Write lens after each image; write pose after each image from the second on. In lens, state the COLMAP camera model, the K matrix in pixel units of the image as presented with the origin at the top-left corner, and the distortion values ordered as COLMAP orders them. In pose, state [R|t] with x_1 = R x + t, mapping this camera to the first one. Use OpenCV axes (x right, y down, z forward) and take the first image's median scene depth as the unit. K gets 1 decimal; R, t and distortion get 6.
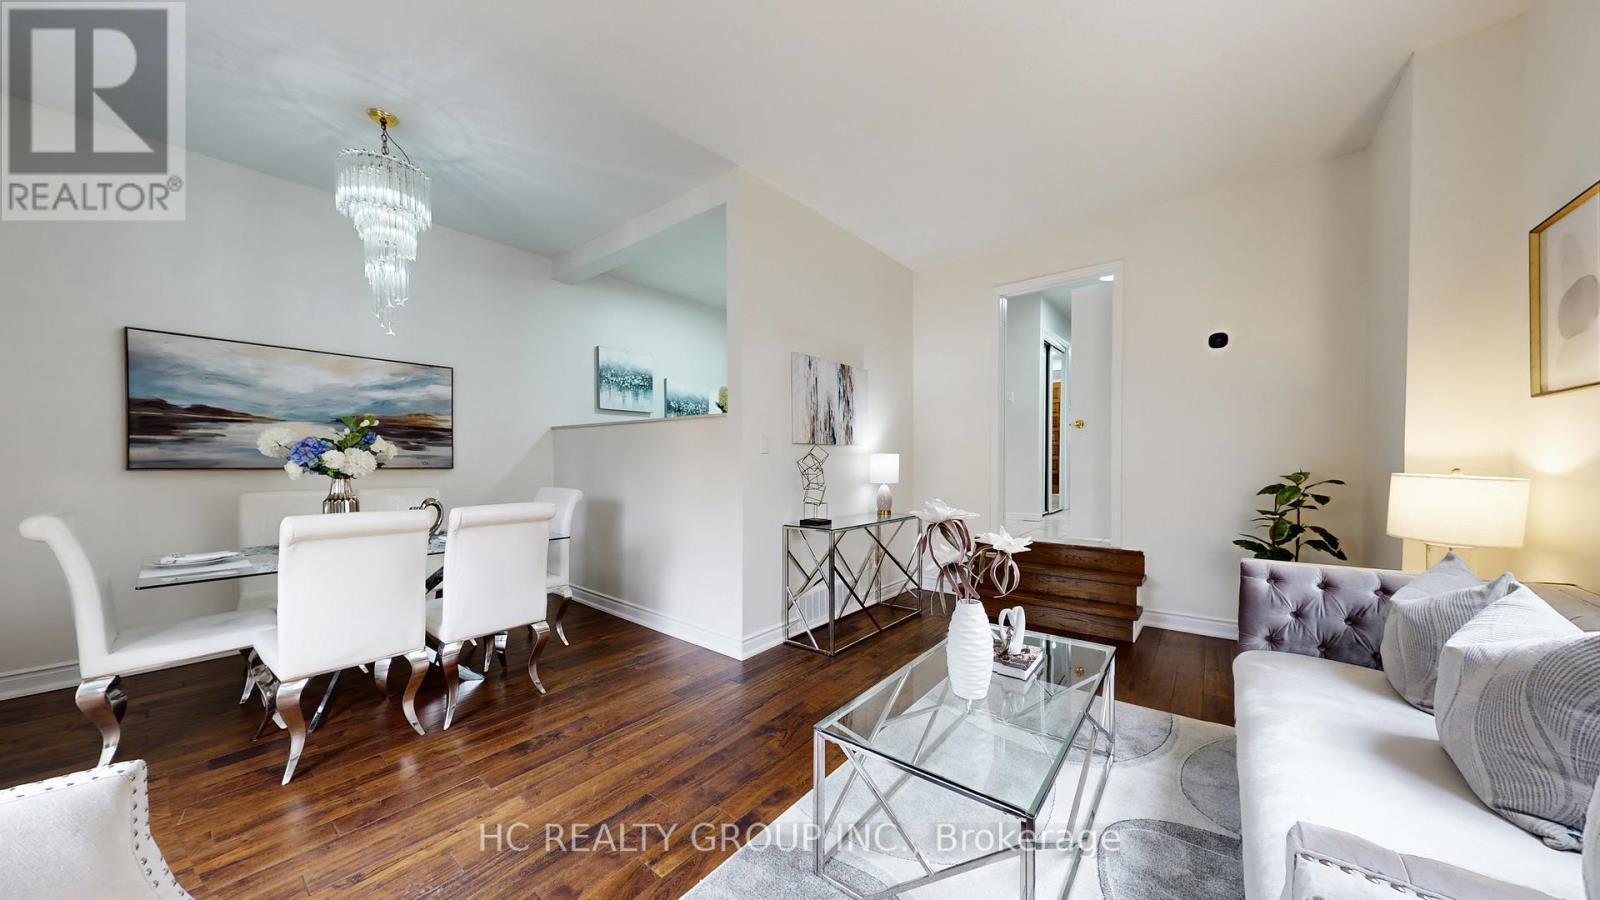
lens RADIAL K [[515.9, 0, 793.8], [0, 515.9, 464.7], [0, 0, 1]] dist [-0.002801, -0.000130]
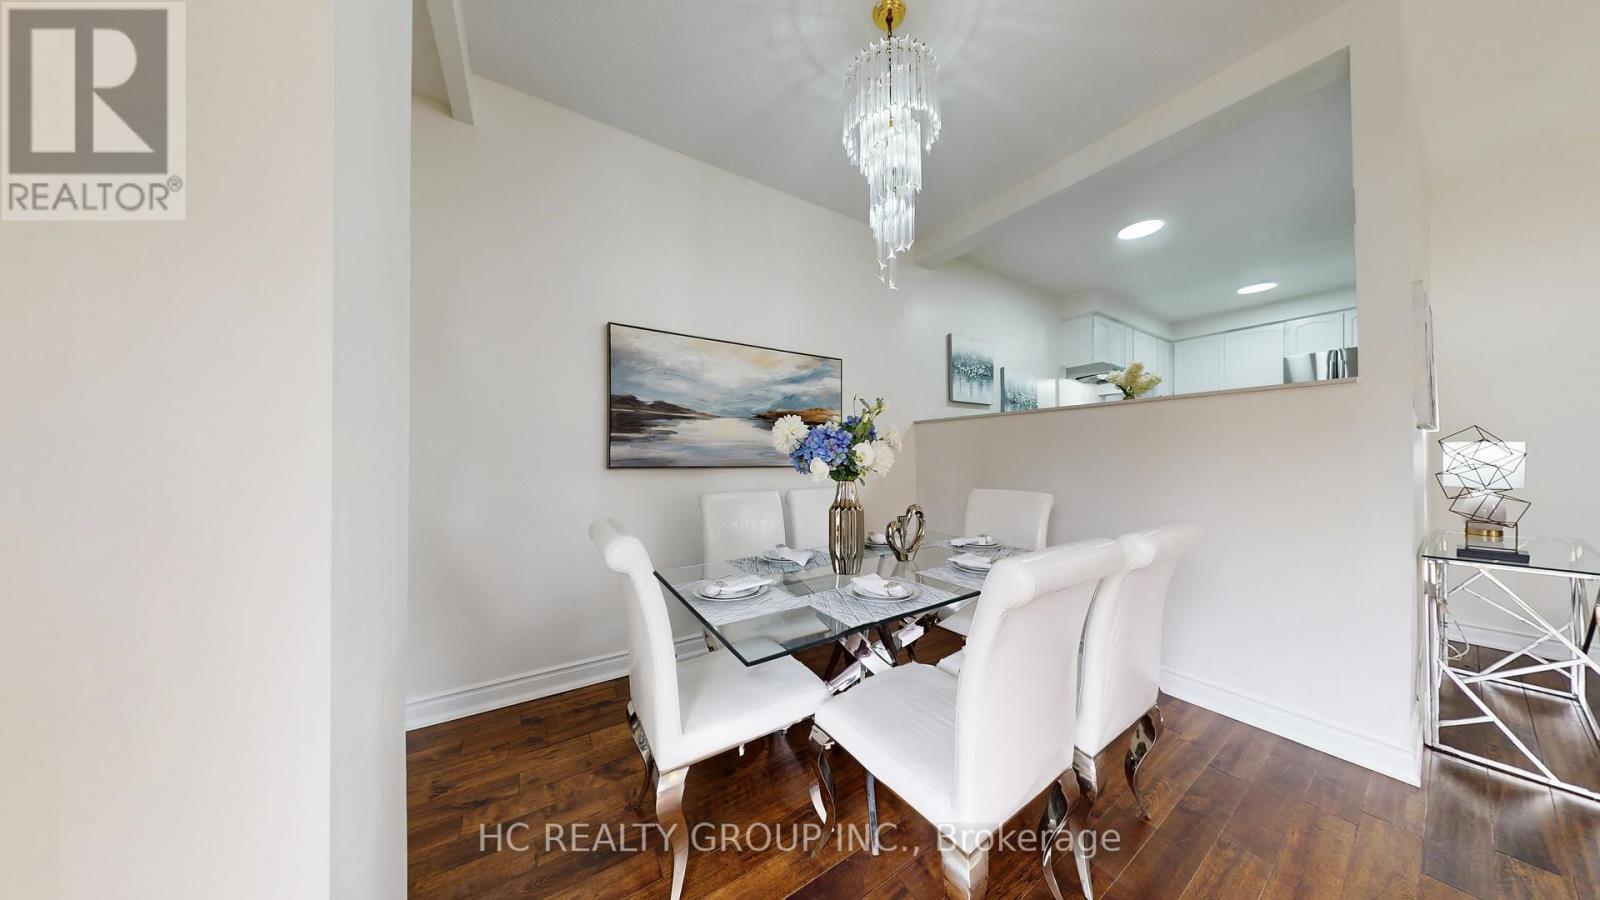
lens RADIAL K [[432.9, 0, 803.5], [0, 432.9, 458.9], [0, 0, 1]] dist [0.001057, 0.000018]
pose [[0.951660, -0.005081, -0.307110, -0.585616], [0.002793, 0.999965, -0.007890, -0.000581], [0.307140, 0.006651, 0.951641, 0.277386]]
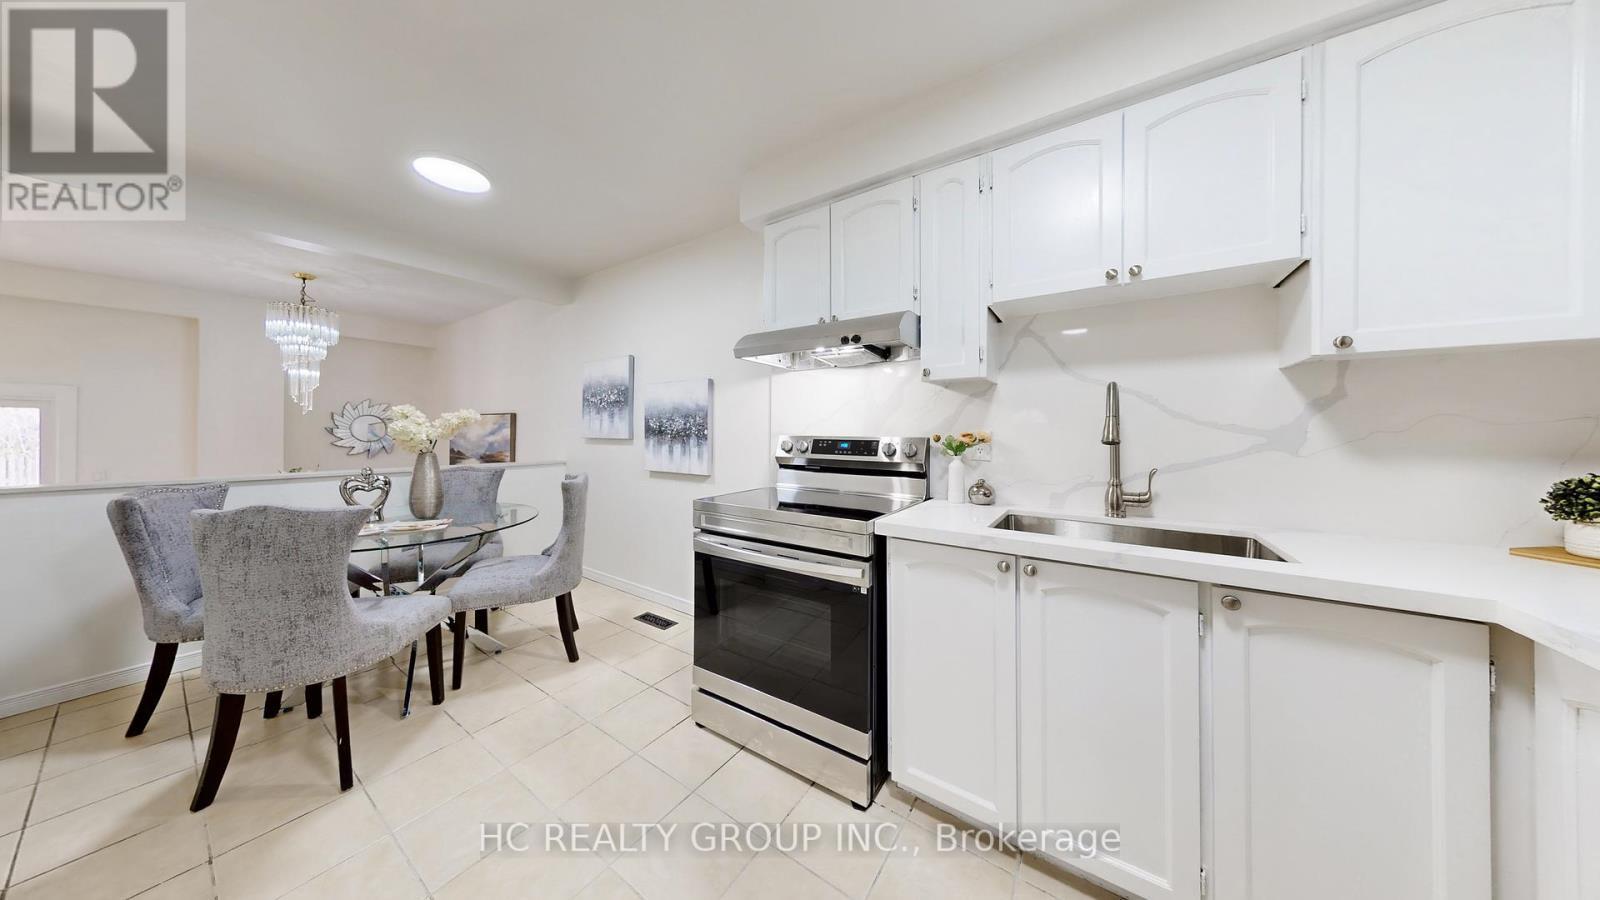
lens RADIAL K [[432.9, 0, 799.8], [0, 432.9, 433.9], [0, 0, 1]] dist [0.001057, 0.000018]
pose [[0.091939, 0.002279, -0.995762, 0.512960], [-0.017931, 0.999839, 0.000633, -0.182940], [0.995603, 0.017797, 0.091965, 1.913340]]
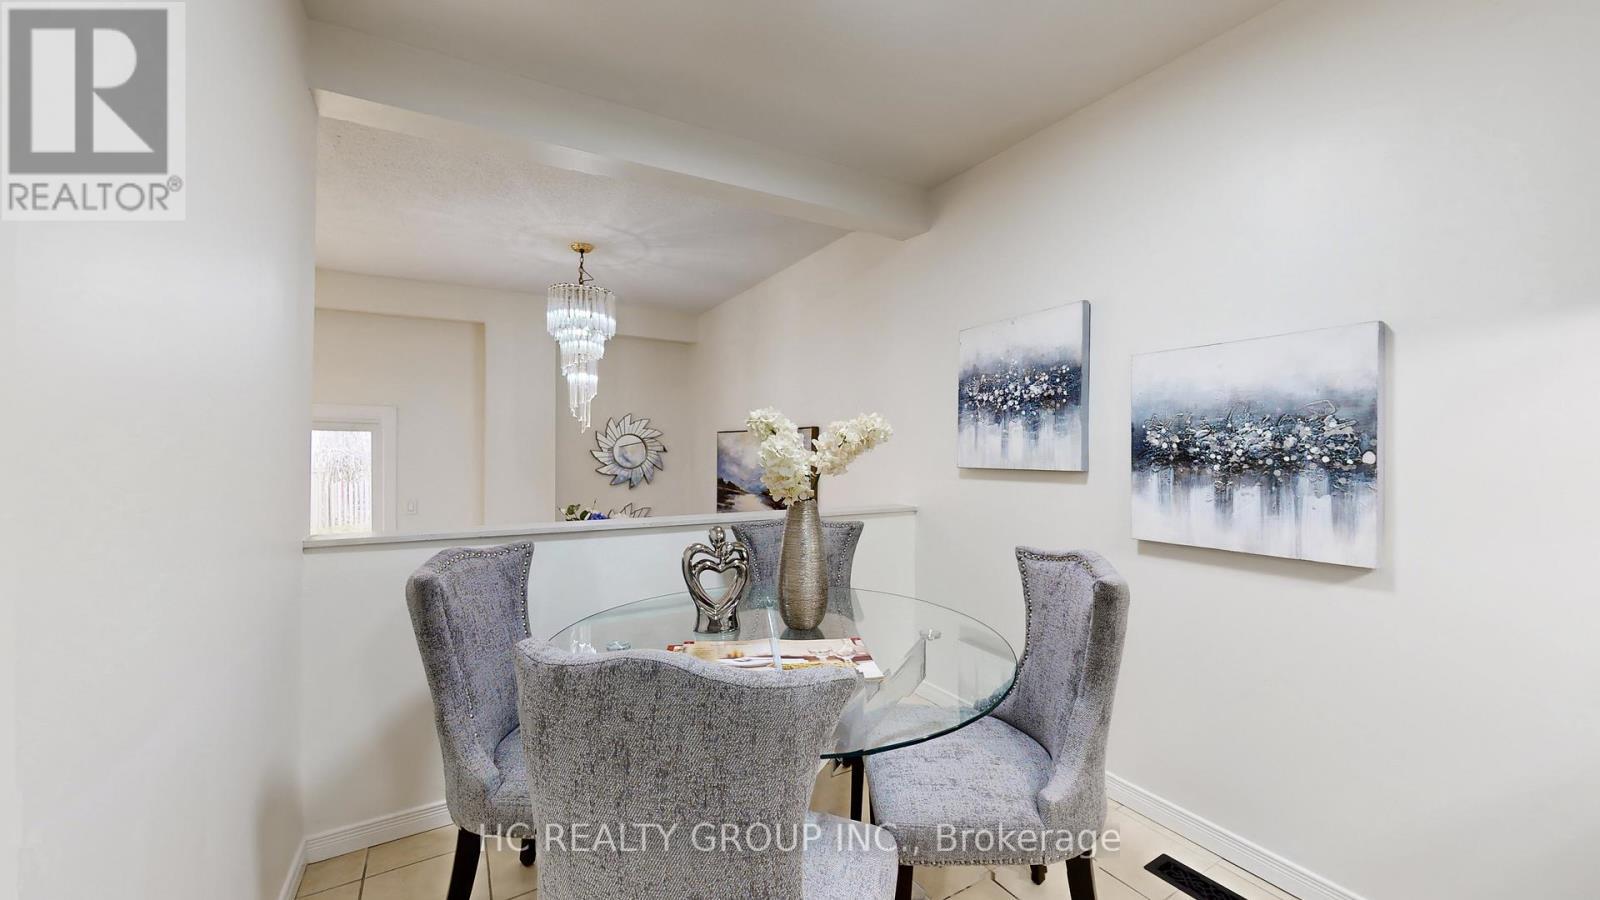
lens RADIAL K [[601.9, 0, 815.9], [0, 601.9, 458.7], [0, 0, 1]] dist [0.003151, -0.000014]
pose [[-0.334366, 0.006687, -0.942420, 0.247508], [-0.015001, 0.999810, 0.012416, -0.181911], [0.942324, 0.018289, -0.334202, 1.580878]]
